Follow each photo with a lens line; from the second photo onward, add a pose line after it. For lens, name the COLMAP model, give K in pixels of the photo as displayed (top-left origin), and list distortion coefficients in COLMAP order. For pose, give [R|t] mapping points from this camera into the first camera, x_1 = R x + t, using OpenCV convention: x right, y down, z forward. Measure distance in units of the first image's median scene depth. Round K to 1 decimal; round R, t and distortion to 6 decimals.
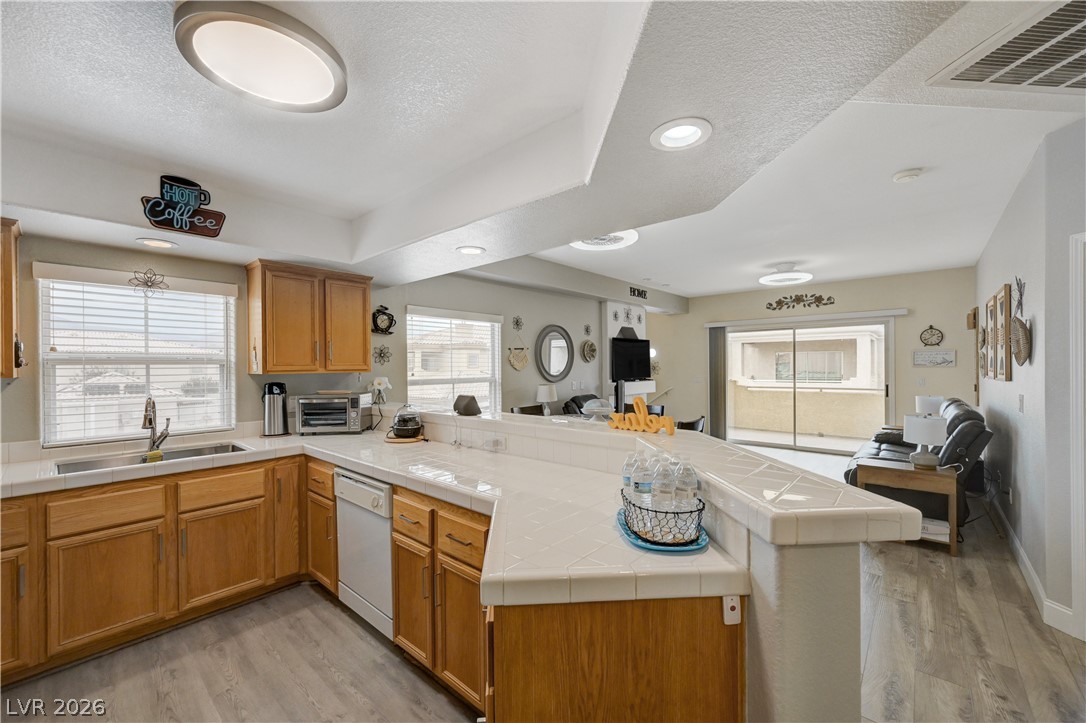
lens RADIAL K [[431.7, 0, 545.2], [0, 431.7, 367.1], [0, 0, 1]] dist [0.000477, 0.000434]
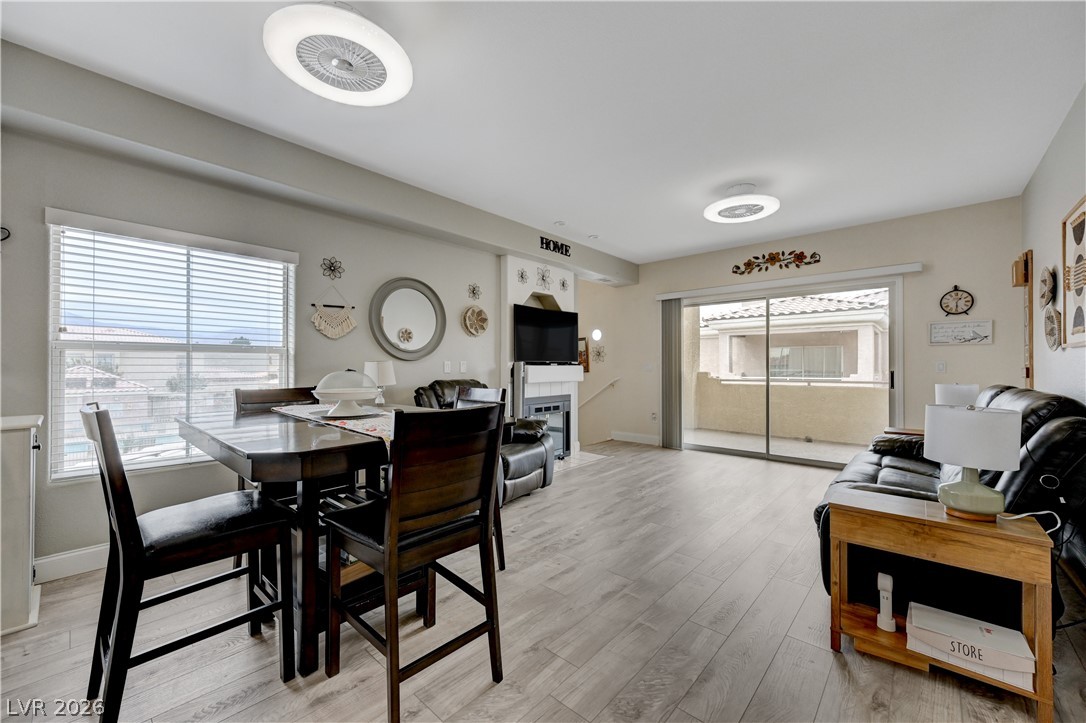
lens RADIAL K [[427.4, 0, 546.3], [0, 427.4, 364.1], [0, 0, 1]] dist [0.002583, 0.000270]
pose [[0.999894, 0.009013, -0.011441, 0.366812], [-0.009113, 0.999921, -0.008708, 0.065554], [0.011362, 0.008811, 0.999897, 0.460465]]
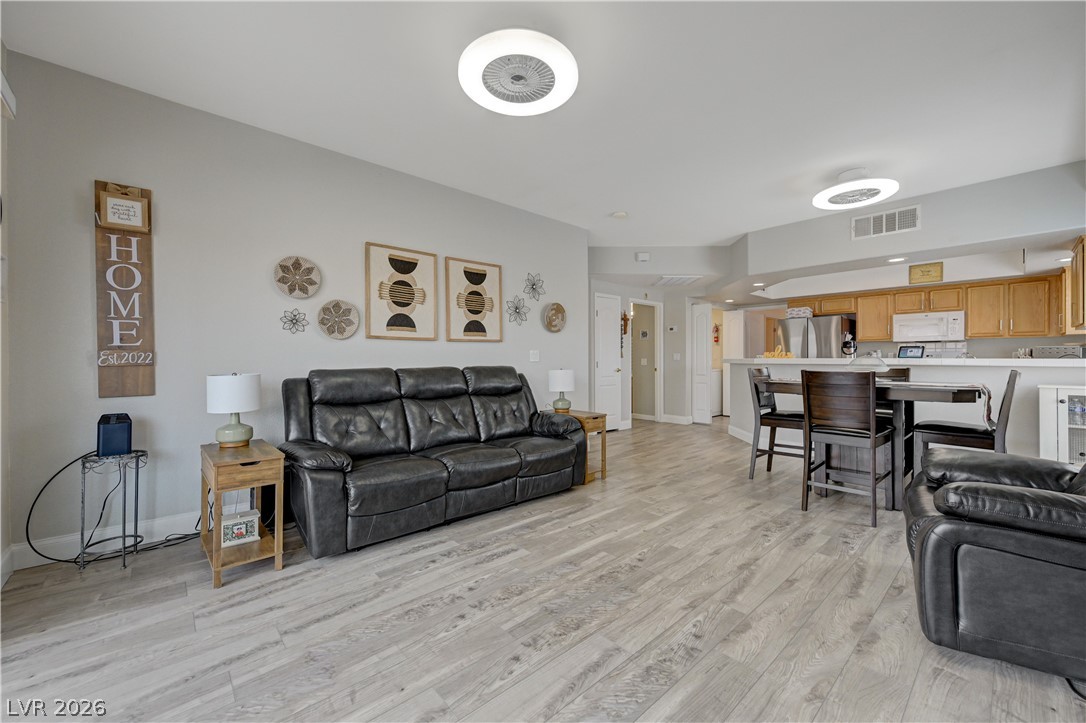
lens RADIAL K [[426.5, 0, 545.9], [0, 426.5, 358.4], [0, 0, 1]] dist [0.001667, 0.000128]
pose [[-0.993091, 0.007203, 0.117129, 0.686089], [0.007361, 0.999972, 0.000915, 0.071223], [-0.117119, 0.001770, -0.993116, 1.949741]]
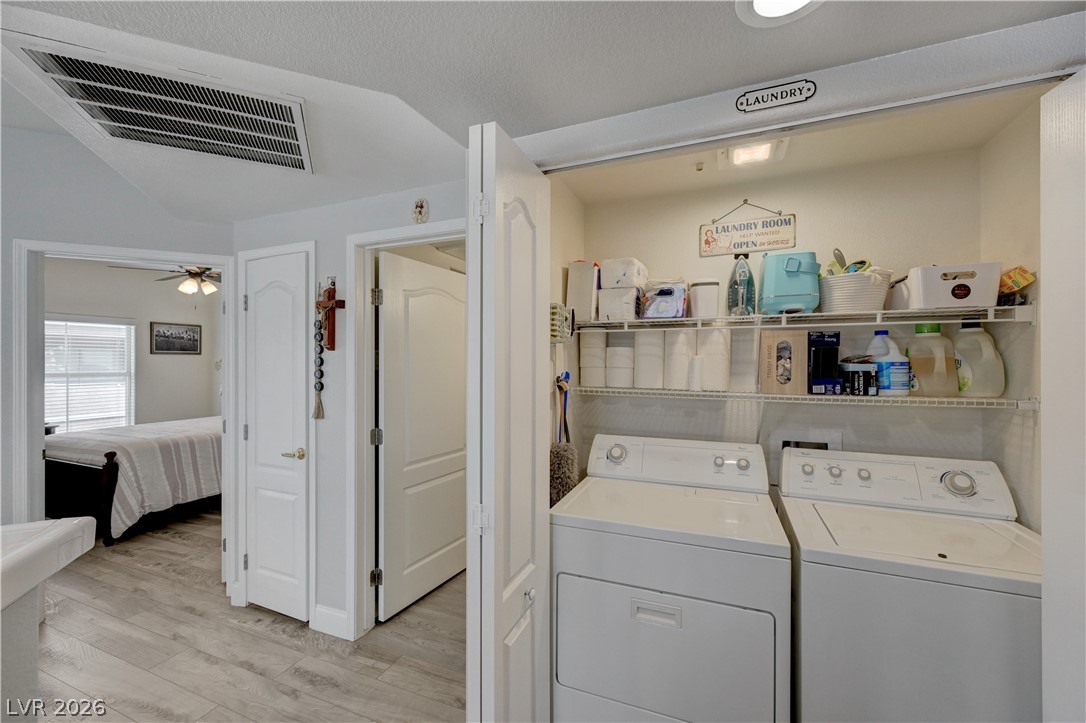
lens RADIAL K [[429.0, 0, 547.5], [0, 429.0, 363.0], [0, 0, 1]] dist [0.001787, 0.000093]
pose [[-0.324243, 0.008799, 0.945933, -0.086635], [0.005177, 0.999958, -0.007527, 0.001042], [-0.945960, 0.002457, -0.324275, 0.084867]]
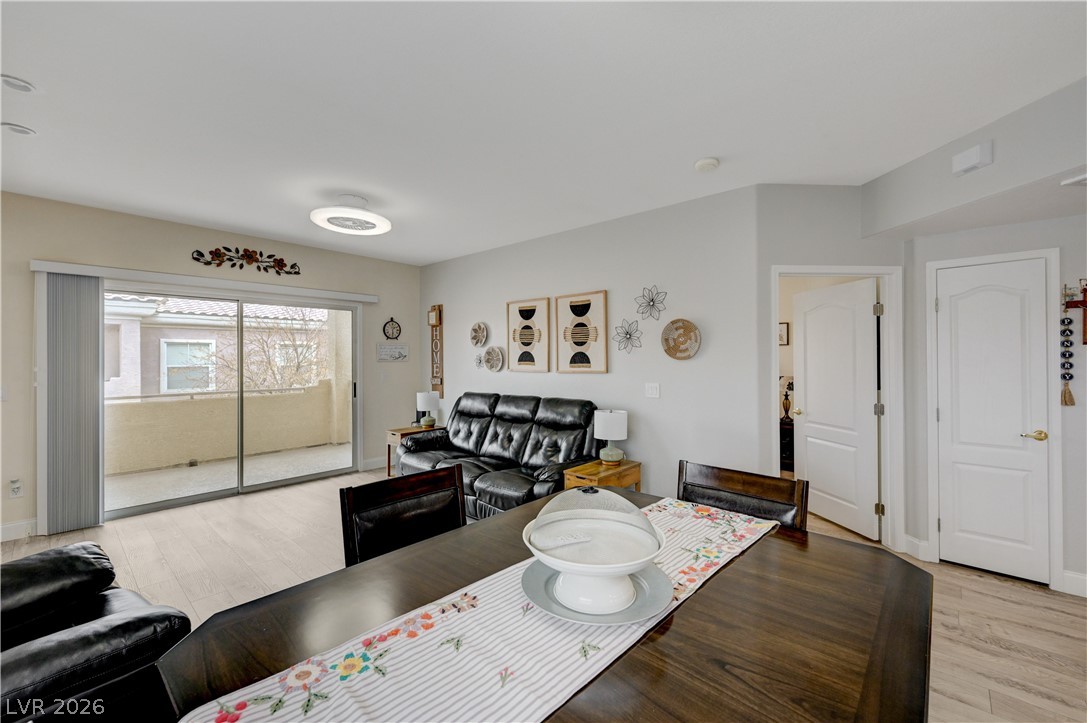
lens RADIAL K [[446.6, 0, 546.2], [0, 446.6, 355.5], [0, 0, 1]] dist [0.001343, -0.000052]
pose [[0.010826, 0.011961, 0.999870, -0.128133], [0.004214, 0.999919, -0.012007, -0.000381], [-0.999933, 0.004343, 0.010775, 1.001411]]
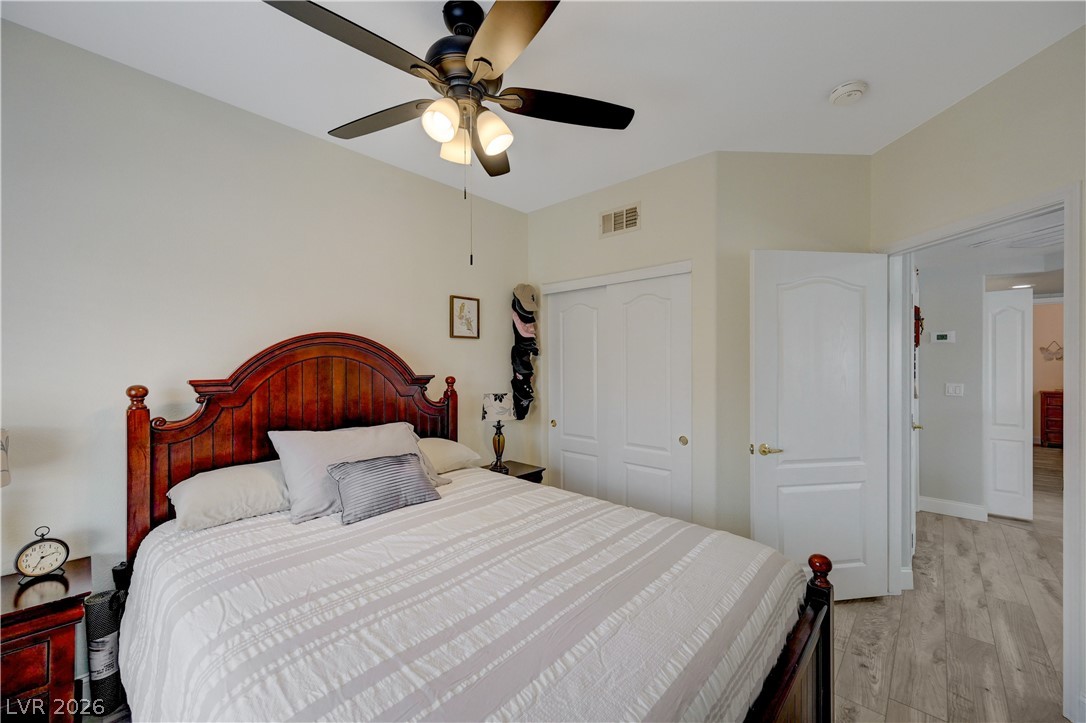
lens RADIAL K [[428.5, 0, 547.1], [0, 428.5, 354.4], [0, 0, 1]] dist [0.002035, 0.000363]
pose [[-0.999669, 0.011767, 0.022893, 1.262752], [0.011371, 0.999784, -0.017373, -0.005344], [-0.023093, -0.017107, -0.999587, 1.036846]]
